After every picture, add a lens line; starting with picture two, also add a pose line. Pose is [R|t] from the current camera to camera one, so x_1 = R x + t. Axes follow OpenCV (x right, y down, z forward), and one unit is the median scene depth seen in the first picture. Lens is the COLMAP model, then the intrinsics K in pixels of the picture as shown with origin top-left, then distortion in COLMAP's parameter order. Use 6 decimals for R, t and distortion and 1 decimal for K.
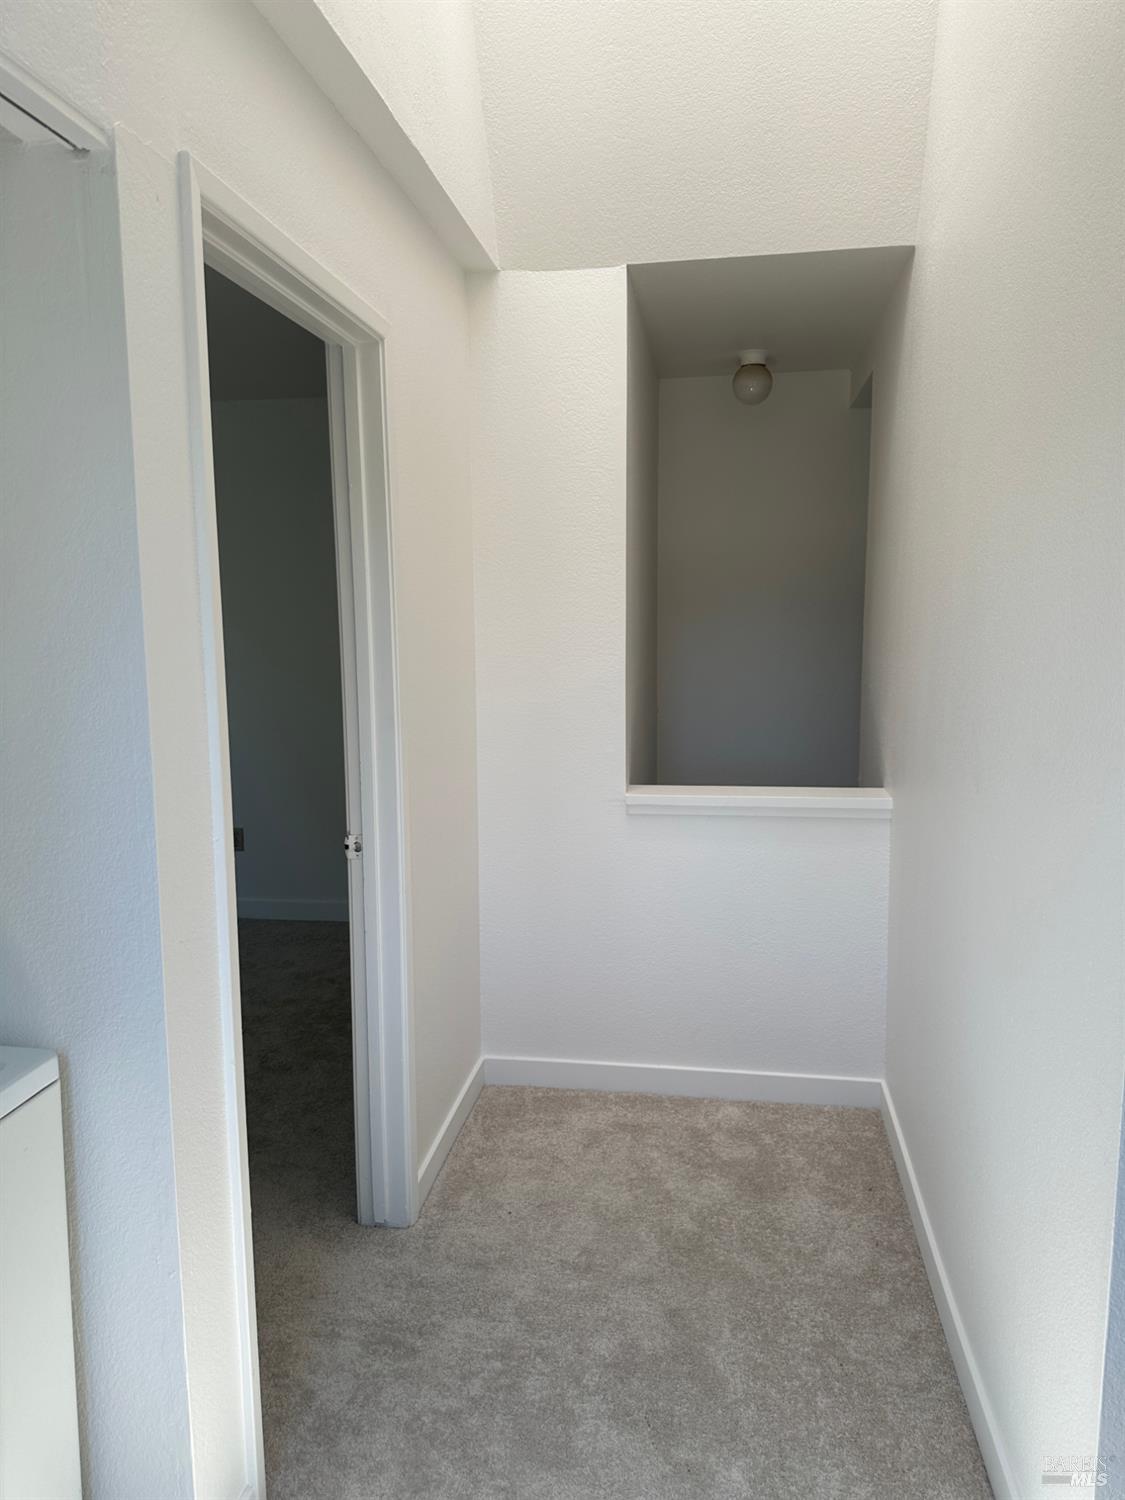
lens RADIAL K [[1057.4, 0, 562.5], [0, 1057.4, 750.0], [0, 0, 1]] dist [0.033808, -0.048593]
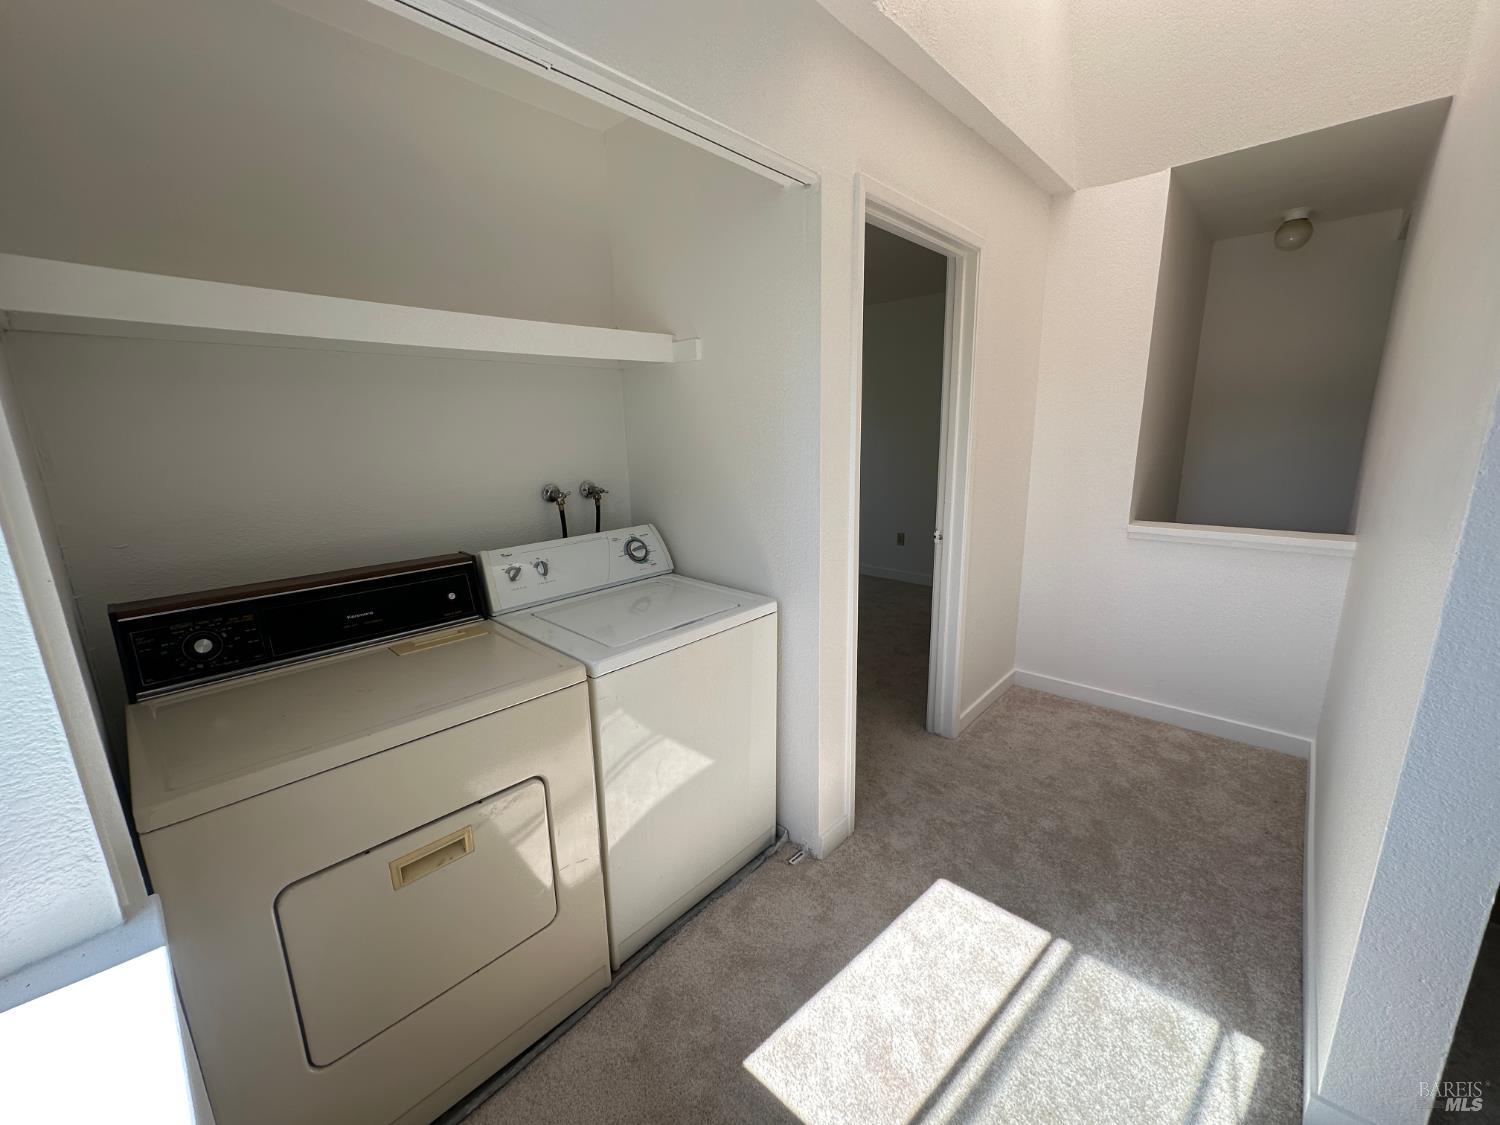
lens RADIAL K [[600.5, 0, 756.2], [0, 600.5, 563.9], [0, 0, 1]] dist [-0.000255, -0.000084]
pose [[0.834490, 0.108680, -0.540199, 0.111050], [-0.055089, 0.991900, 0.114455, 0.034834], [0.548262, -0.065753, 0.833718, -0.066847]]
